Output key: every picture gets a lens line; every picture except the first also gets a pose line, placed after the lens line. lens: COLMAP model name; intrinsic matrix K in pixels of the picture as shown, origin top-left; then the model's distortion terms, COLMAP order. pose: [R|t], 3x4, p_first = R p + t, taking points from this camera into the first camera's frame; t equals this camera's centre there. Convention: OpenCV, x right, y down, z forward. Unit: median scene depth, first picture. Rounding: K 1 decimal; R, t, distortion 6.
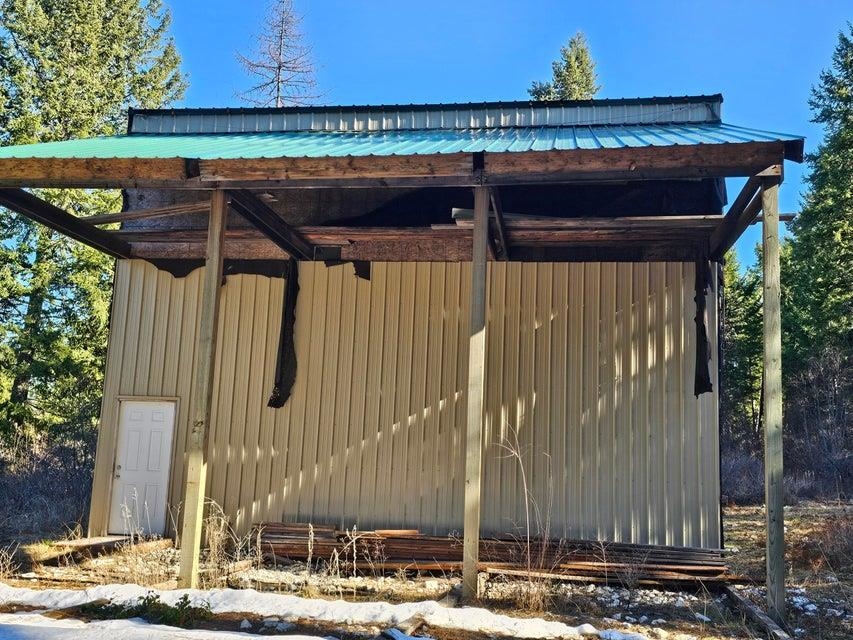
lens RADIAL K [[859.8, 0, 425.9], [0, 859.8, 320.2], [0, 0, 1]] dist [0.061708, 0.000000]
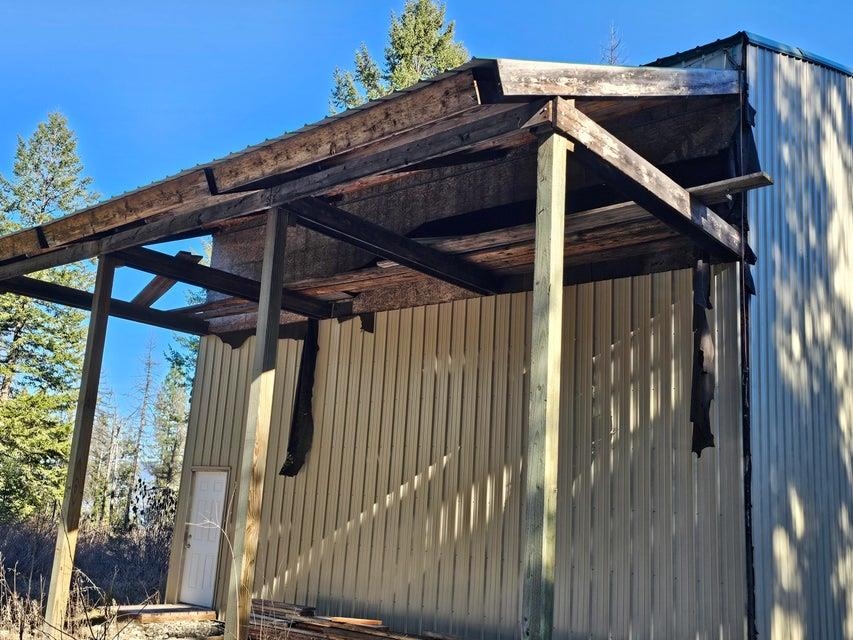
lens RADIAL K [[859.8, 0, 425.9], [0, 859.8, 324.4], [0, 0, 1]] dist [0.061708, 0.000000]
pose [[0.845725, -0.096365, -0.524846, 0.477273], [0.048917, 0.993418, -0.103573, 0.042181], [0.531373, 0.061921, 0.844872, 0.276623]]
